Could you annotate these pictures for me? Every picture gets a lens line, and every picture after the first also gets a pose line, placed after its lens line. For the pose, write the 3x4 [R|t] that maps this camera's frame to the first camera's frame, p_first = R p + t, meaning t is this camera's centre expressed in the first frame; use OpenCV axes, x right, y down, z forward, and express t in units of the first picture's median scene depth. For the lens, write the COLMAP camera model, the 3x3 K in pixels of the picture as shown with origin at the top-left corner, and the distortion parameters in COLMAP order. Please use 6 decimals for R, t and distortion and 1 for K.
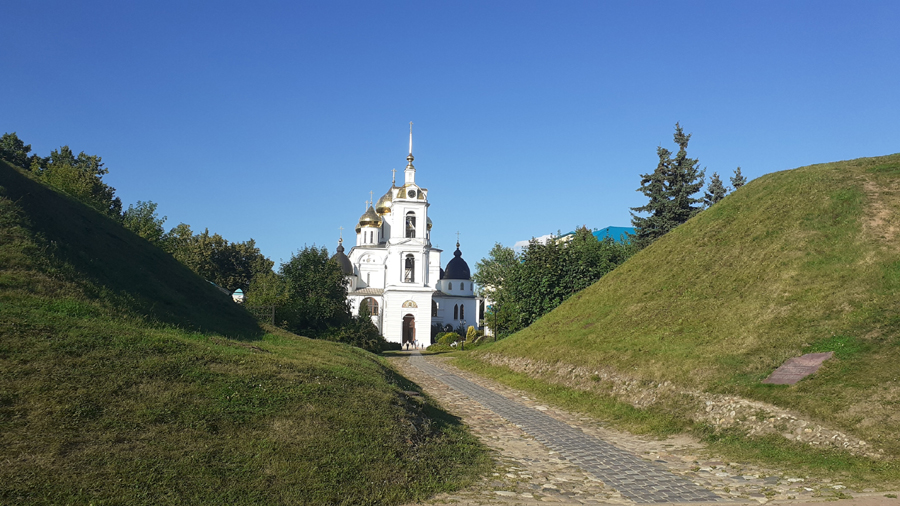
lens RADIAL K [[713.6, 0, 450.0], [0, 713.6, 253.0], [0, 0, 1]] dist [0.136076, -0.191335]
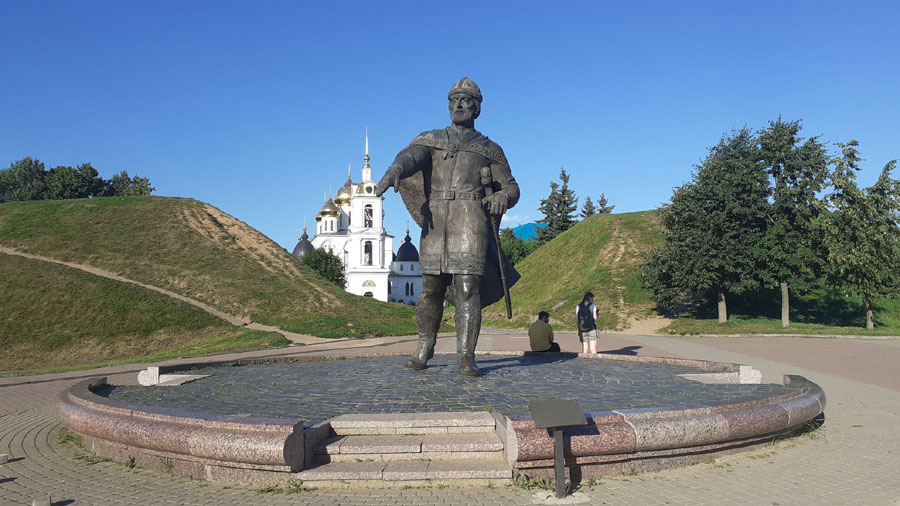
lens RADIAL K [[713.6, 0, 450.0], [0, 713.6, 253.0], [0, 0, 1]] dist [0.136076, -0.191335]
pose [[0.996329, -0.014766, 0.084326, -0.021368], [0.012041, 0.999392, 0.032729, -0.015427], [-0.084758, -0.031593, 0.995901, -0.180658]]
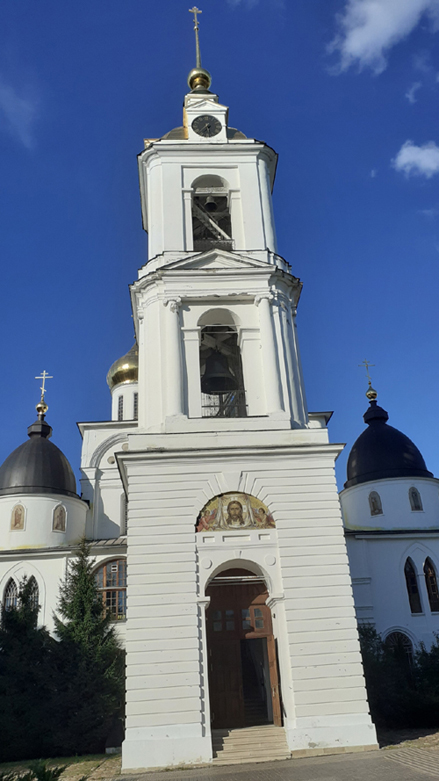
lens RADIAL K [[610.9, 0, 219.5], [0, 610.9, 390.5], [0, 0, 1]] dist [0.120511, -0.000677]
pose [[0.986489, -0.129523, -0.100313, -0.036870], [0.089238, 0.938338, -0.334003, 0.093259], [0.137388, 0.320538, 0.937219, 0.792205]]
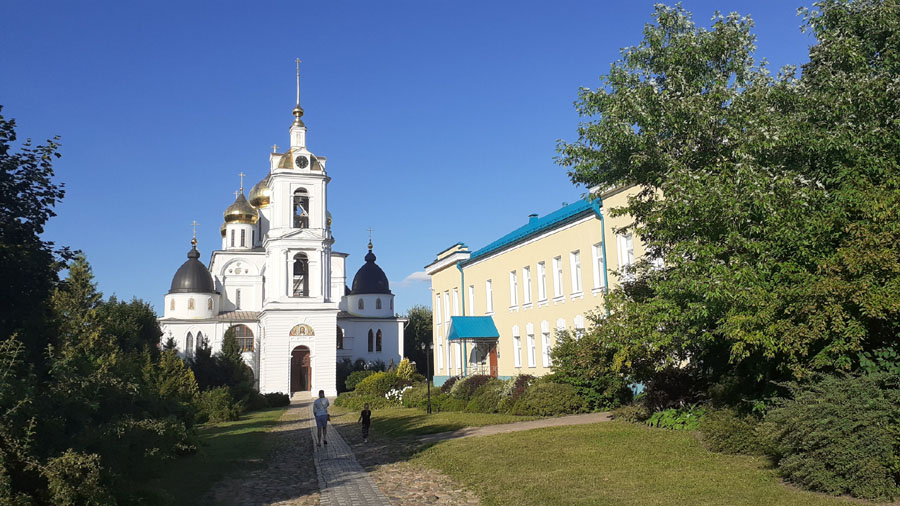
lens RADIAL K [[713.6, 0, 450.0], [0, 713.6, 253.0], [0, 0, 1]] dist [0.136076, -0.191335]
pose [[0.988184, -0.021581, 0.151748, -0.020636], [0.028706, 0.998578, -0.044916, 0.033590], [-0.150563, 0.048741, 0.987398, 0.326144]]
